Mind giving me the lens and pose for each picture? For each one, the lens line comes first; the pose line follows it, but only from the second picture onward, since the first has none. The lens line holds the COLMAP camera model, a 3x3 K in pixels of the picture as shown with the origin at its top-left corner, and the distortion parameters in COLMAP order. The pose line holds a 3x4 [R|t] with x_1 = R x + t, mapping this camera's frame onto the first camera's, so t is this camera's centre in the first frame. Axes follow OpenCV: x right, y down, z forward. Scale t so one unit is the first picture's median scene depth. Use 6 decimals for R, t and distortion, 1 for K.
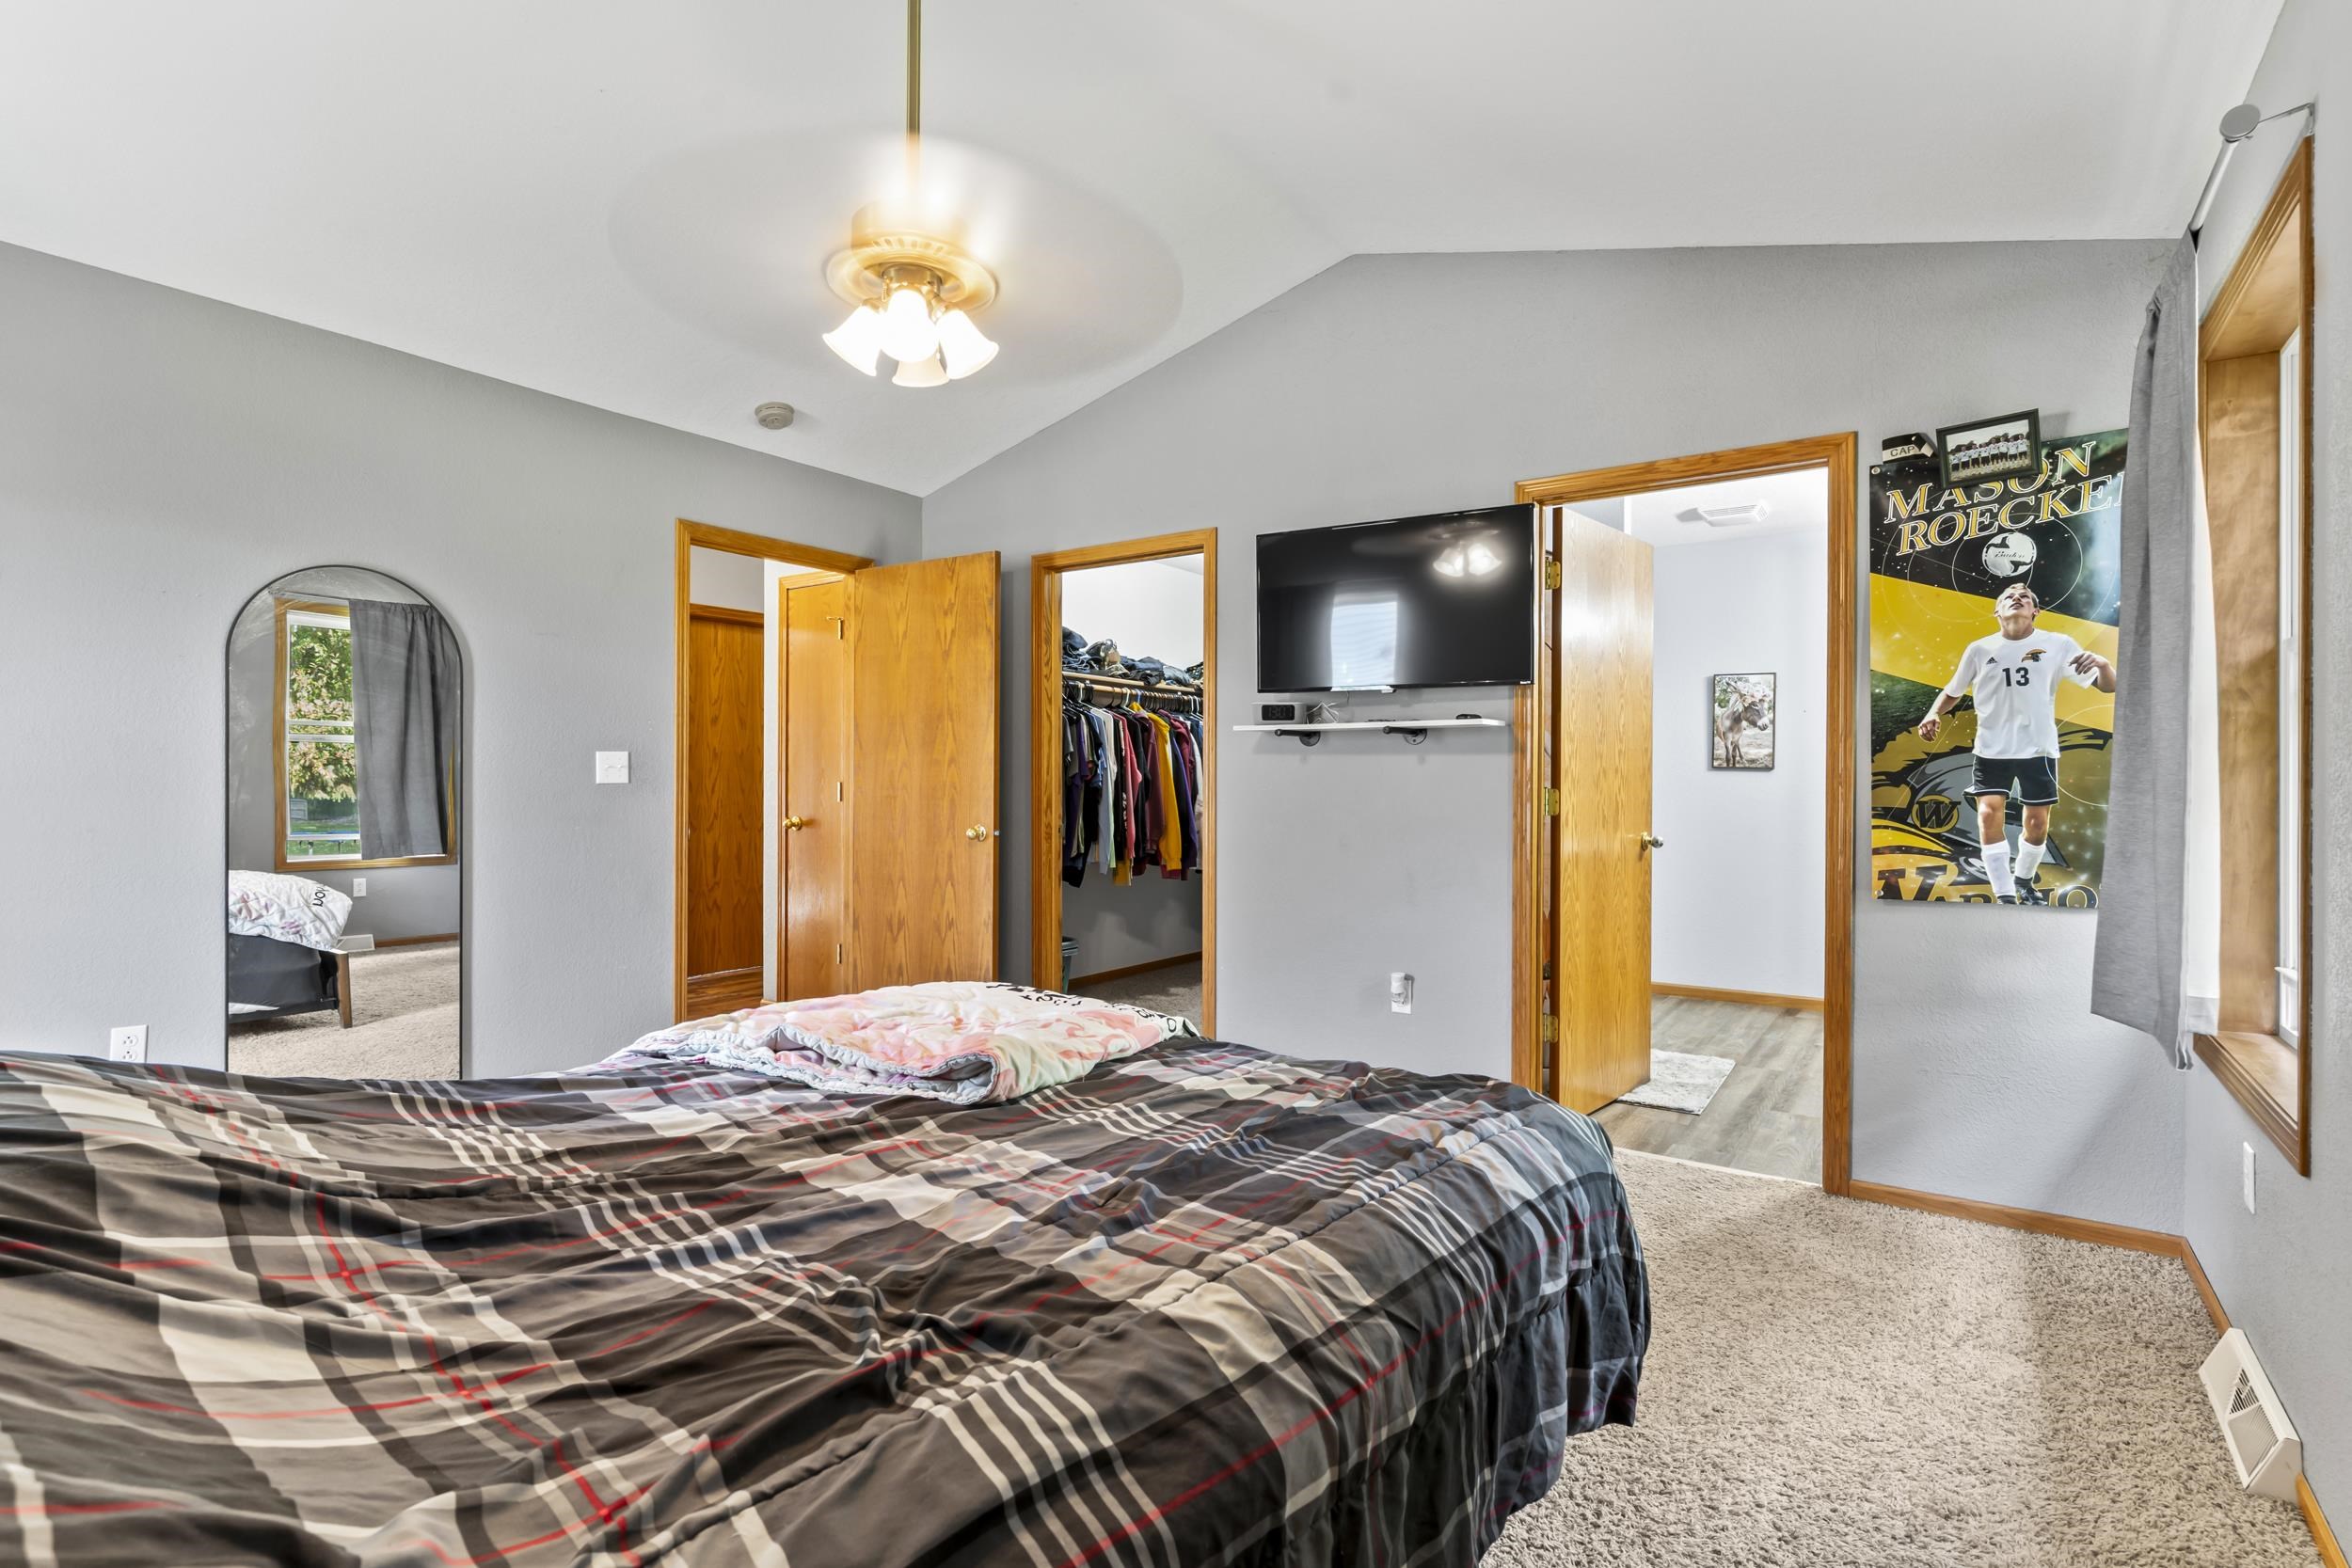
lens RADIAL K [[1129.6, 0, 1176.2], [0, 1129.6, 784.8], [0, 0, 1]] dist [-0.011505, 0.000154]
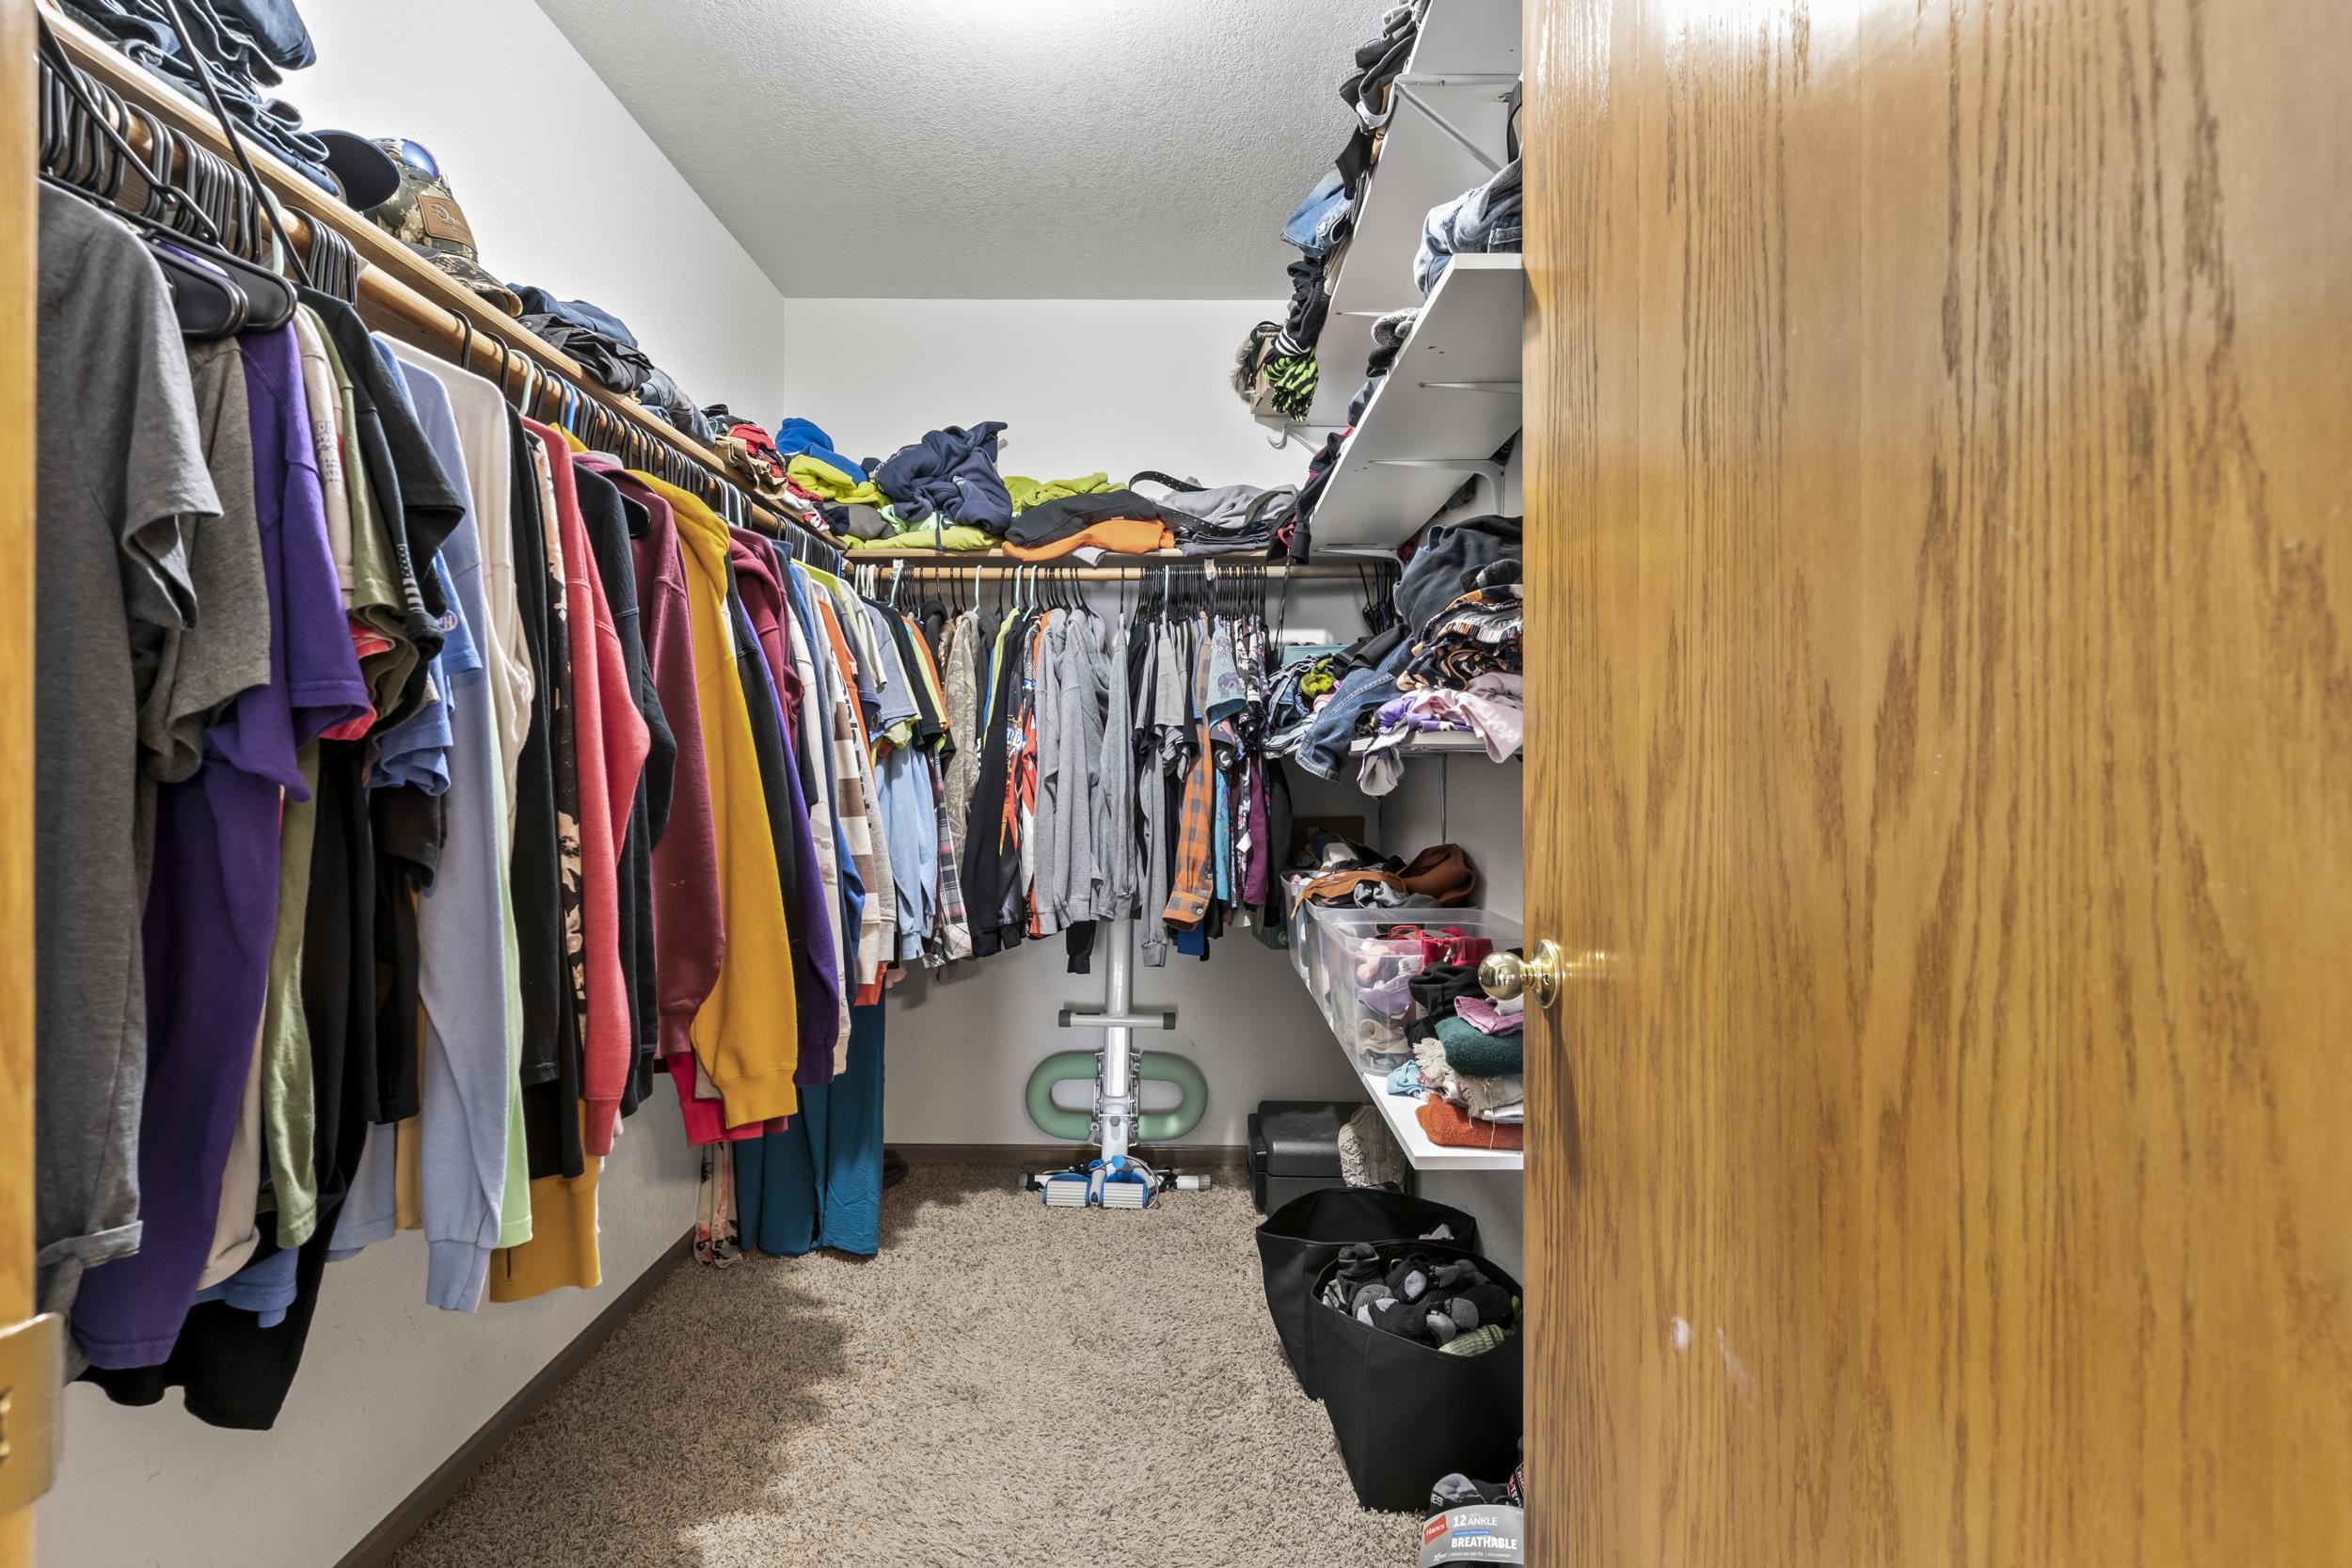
lens RADIAL K [[1129.6, 0, 1175.0], [0, 1129.6, 785.3], [0, 0, 1]] dist [-0.011505, 0.000154]
pose [[0.838815, -0.001214, 0.544415, -0.065032], [-0.000150, 0.999997, 0.002461, 0.002234], [-0.544417, -0.002146, 0.838812, 0.791944]]
